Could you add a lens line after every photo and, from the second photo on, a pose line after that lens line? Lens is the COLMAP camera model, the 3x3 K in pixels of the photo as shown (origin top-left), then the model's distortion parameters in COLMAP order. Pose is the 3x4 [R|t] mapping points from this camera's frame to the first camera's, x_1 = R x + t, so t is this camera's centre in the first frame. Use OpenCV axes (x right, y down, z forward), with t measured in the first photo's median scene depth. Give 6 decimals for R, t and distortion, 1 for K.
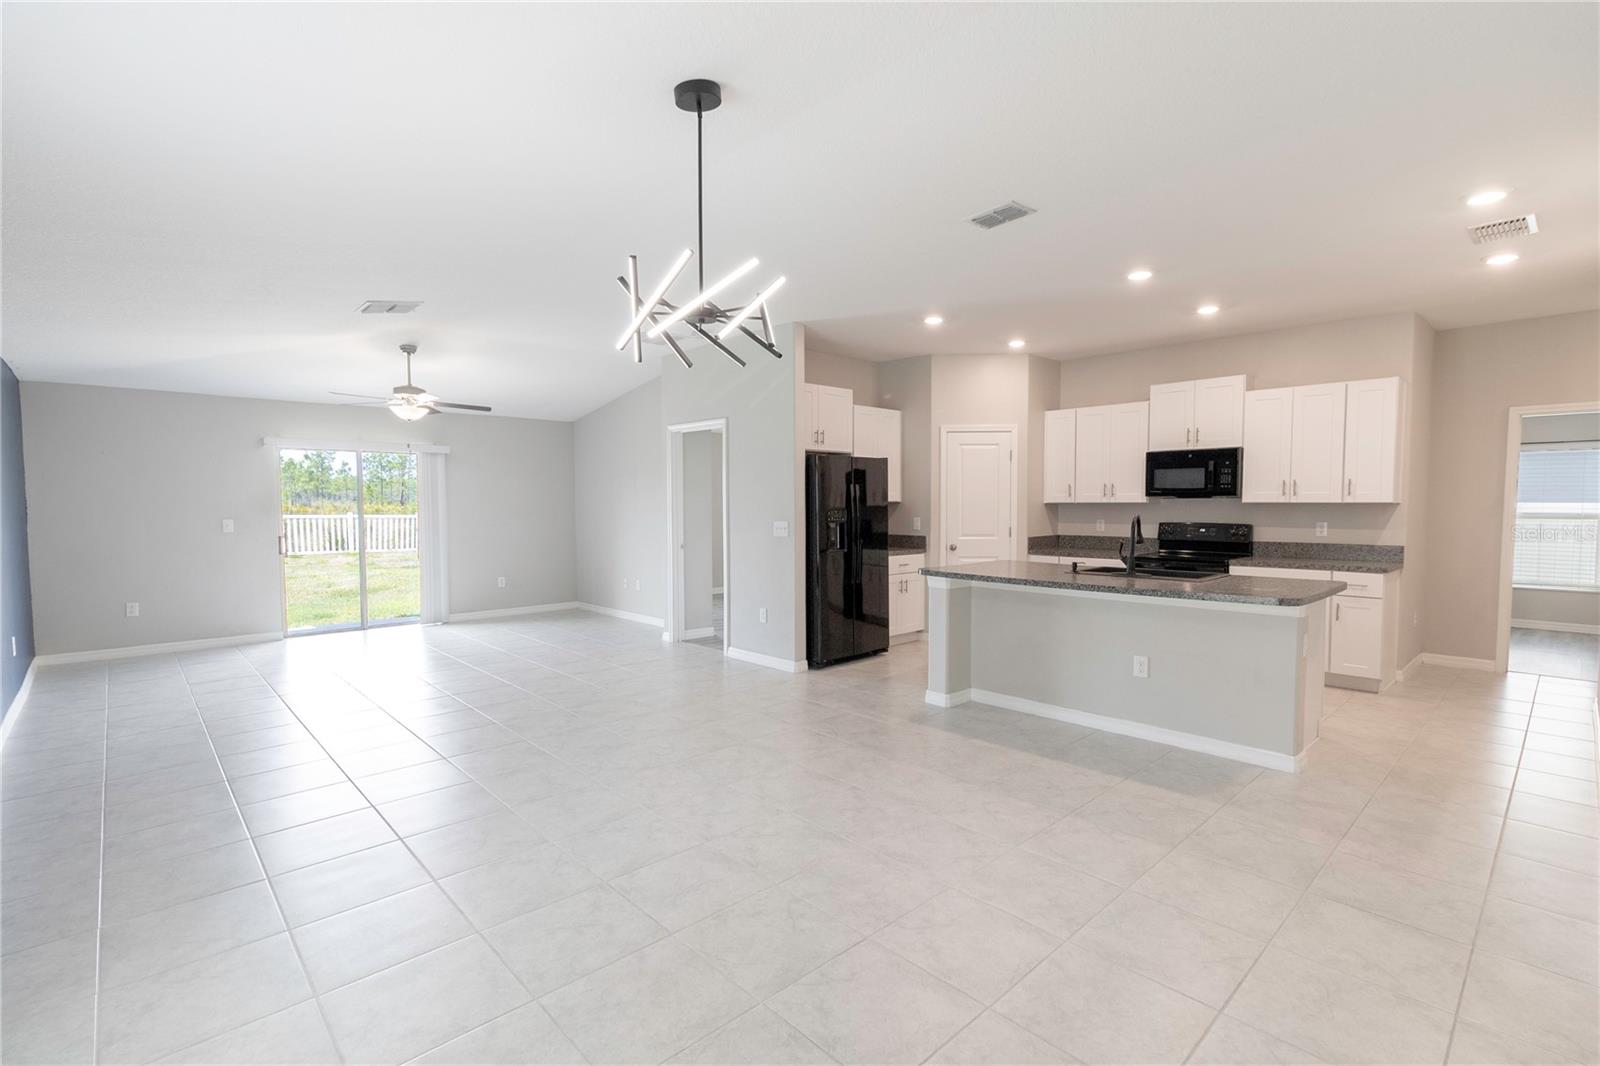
lens RADIAL K [[734.0, 0, 809.5], [0, 734.0, 539.2], [0, 0, 1]] dist [0.000637, 0.000365]
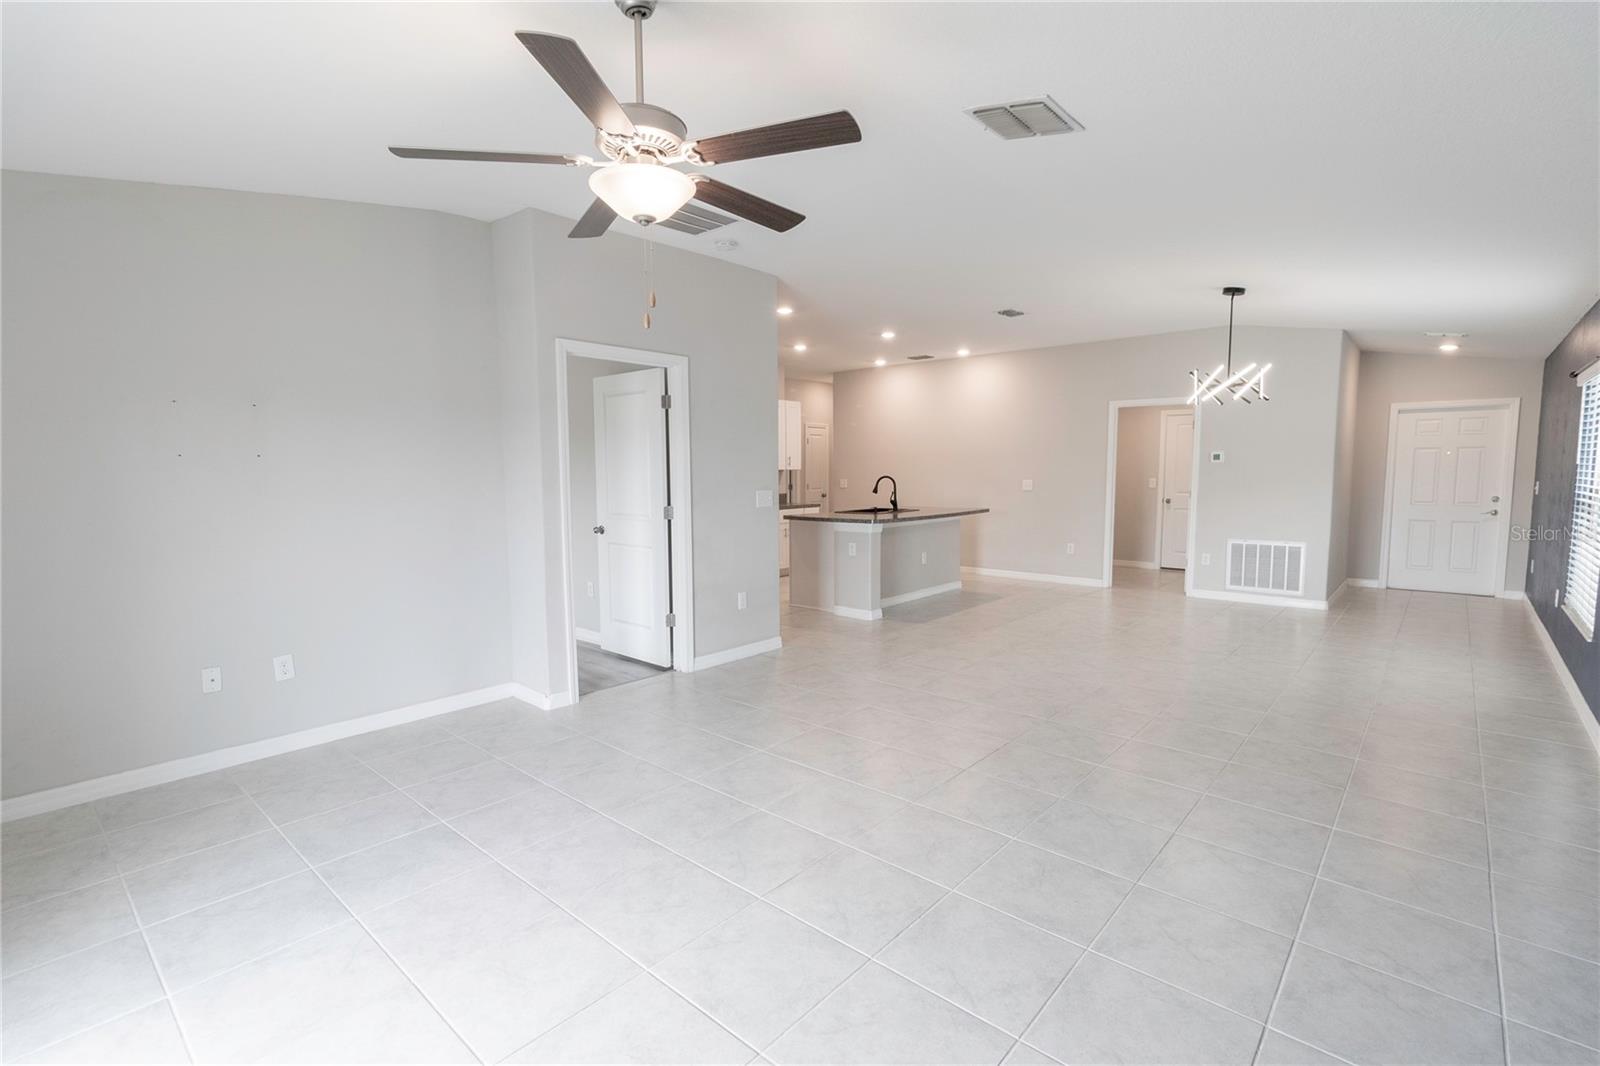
lens RADIAL K [[734.0, 0, 808.7], [0, 734.0, 540.2], [0, 0, 1]] dist [0.000637, 0.000365]
pose [[-0.093048, -0.094147, 0.991200, -0.866307], [0.057202, 0.993370, 0.099723, -0.046038], [-0.994017, 0.065978, -0.087046, 0.933468]]
